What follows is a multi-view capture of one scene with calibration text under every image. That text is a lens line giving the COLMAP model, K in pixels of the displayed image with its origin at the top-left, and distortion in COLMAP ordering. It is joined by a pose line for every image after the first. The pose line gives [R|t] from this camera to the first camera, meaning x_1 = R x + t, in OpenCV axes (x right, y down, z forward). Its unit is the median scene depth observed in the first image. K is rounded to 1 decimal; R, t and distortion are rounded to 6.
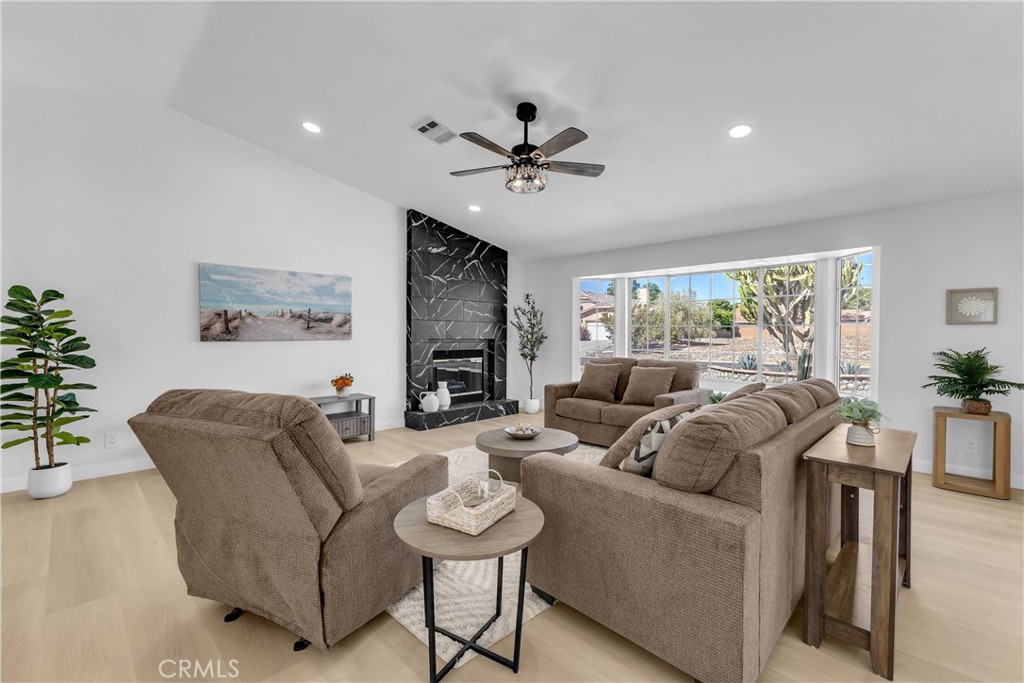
lens RADIAL K [[438.3, 0, 514.7], [0, 438.3, 339.4], [0, 0, 1]] dist [0.013923, -0.005489]
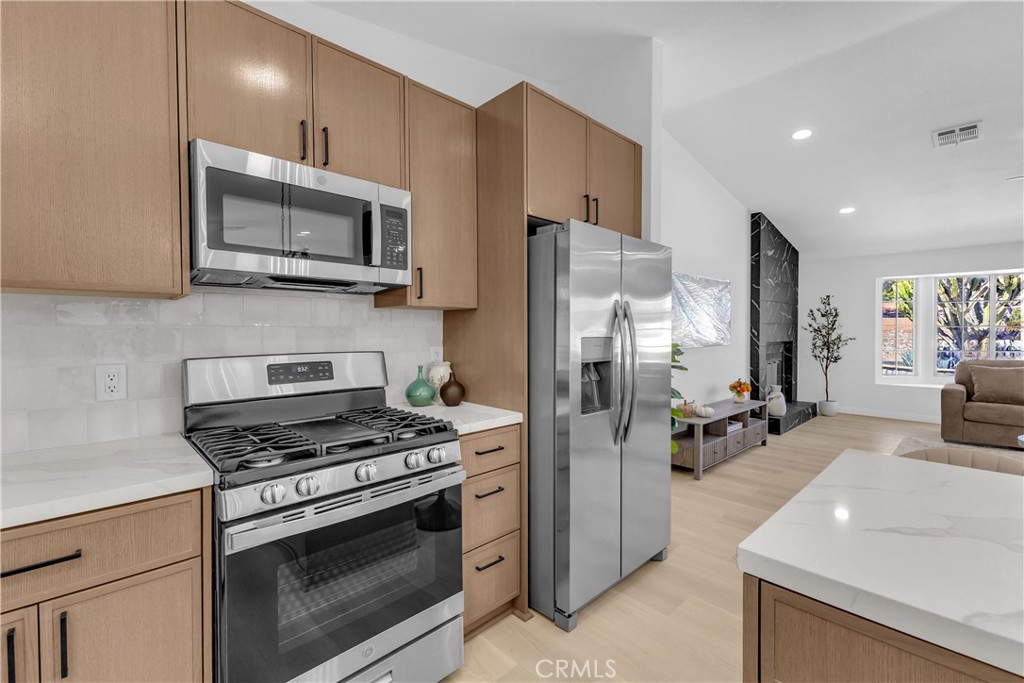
lens RADIAL K [[438.3, 0, 514.7], [0, 438.3, 339.4], [0, 0, 1]] dist [0.013923, -0.005489]
pose [[0.999352, -0.009867, -0.034614, -0.745322], [0.010074, 0.999933, 0.005783, -0.019501], [0.034555, -0.006128, 0.999384, -0.018564]]
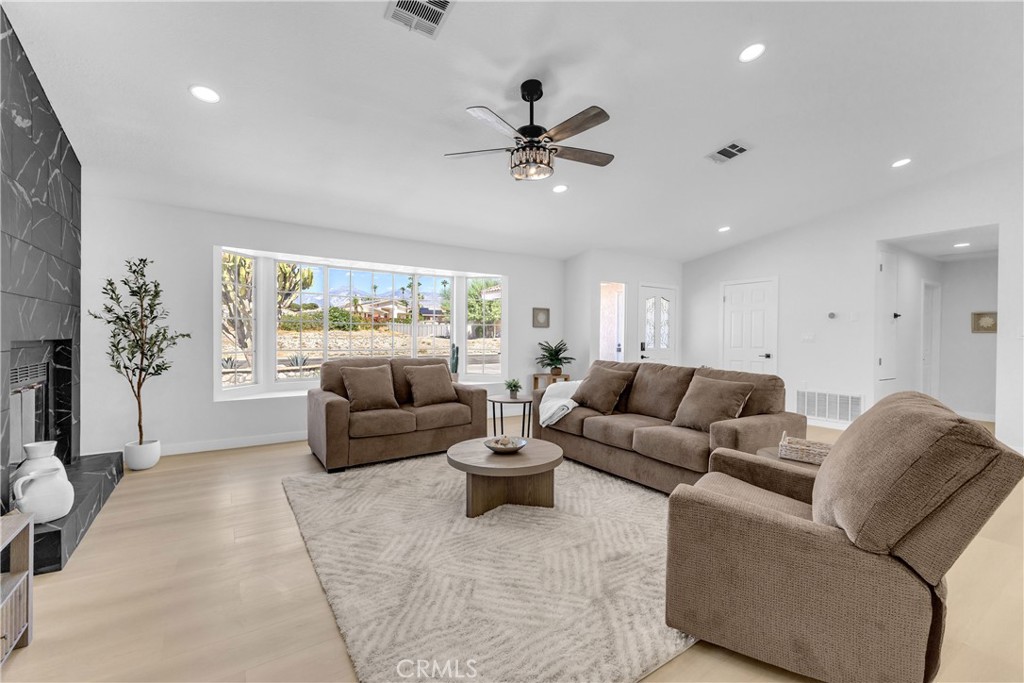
lens RADIAL K [[438.3, 0, 514.7], [0, 438.3, 339.4], [0, 0, 1]] dist [0.013923, -0.005489]
pose [[0.197549, -0.014882, 0.980180, -0.504610], [0.002700, 0.999889, 0.014637, -0.007450], [-0.980289, -0.000245, 0.197567, 0.486293]]
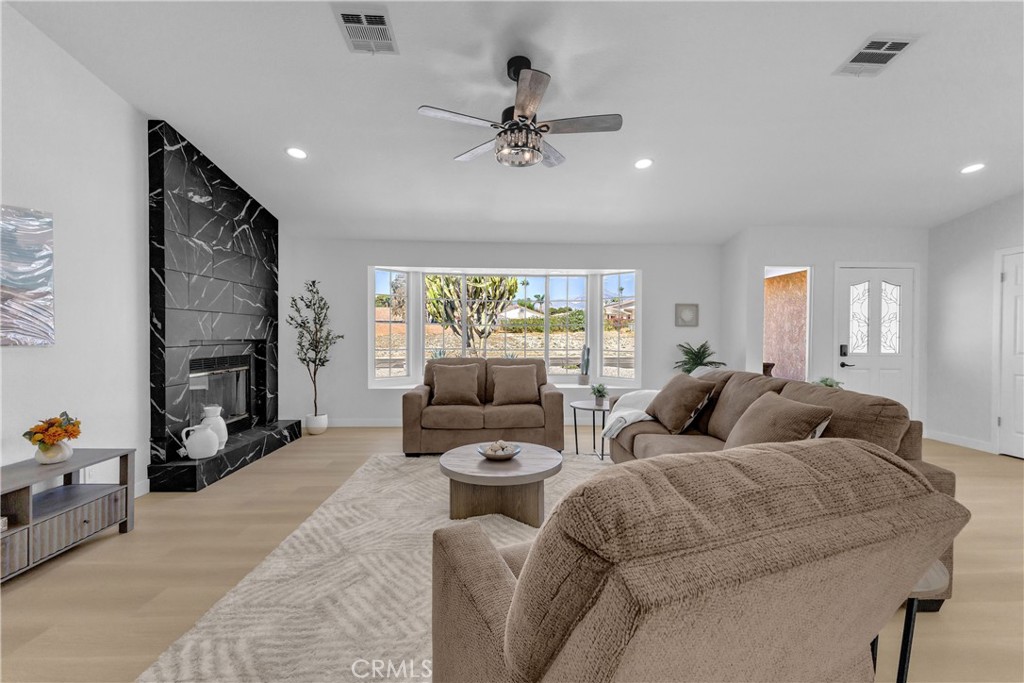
lens RADIAL K [[438.3, 0, 514.7], [0, 438.3, 339.4], [0, 0, 1]] dist [0.013923, -0.005489]
pose [[0.684616, -0.012355, 0.728799, -0.341064], [0.007942, 0.999923, 0.009492, -0.004949], [-0.728861, -0.000710, 0.684662, 0.245074]]
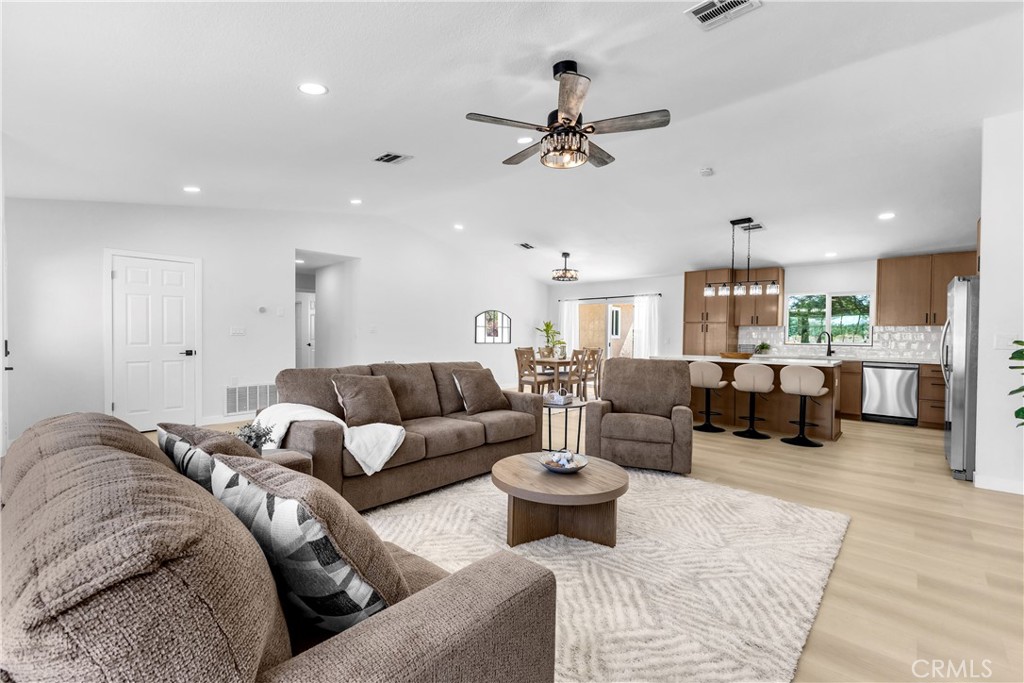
lens RADIAL K [[438.3, 0, 514.7], [0, 438.3, 339.4], [0, 0, 1]] dist [0.013923, -0.005489]
pose [[-0.998678, -0.021539, -0.046672, 0.086592], [-0.022473, 0.999556, 0.019580, -0.009473], [0.046230, 0.020603, -0.998718, 1.053286]]
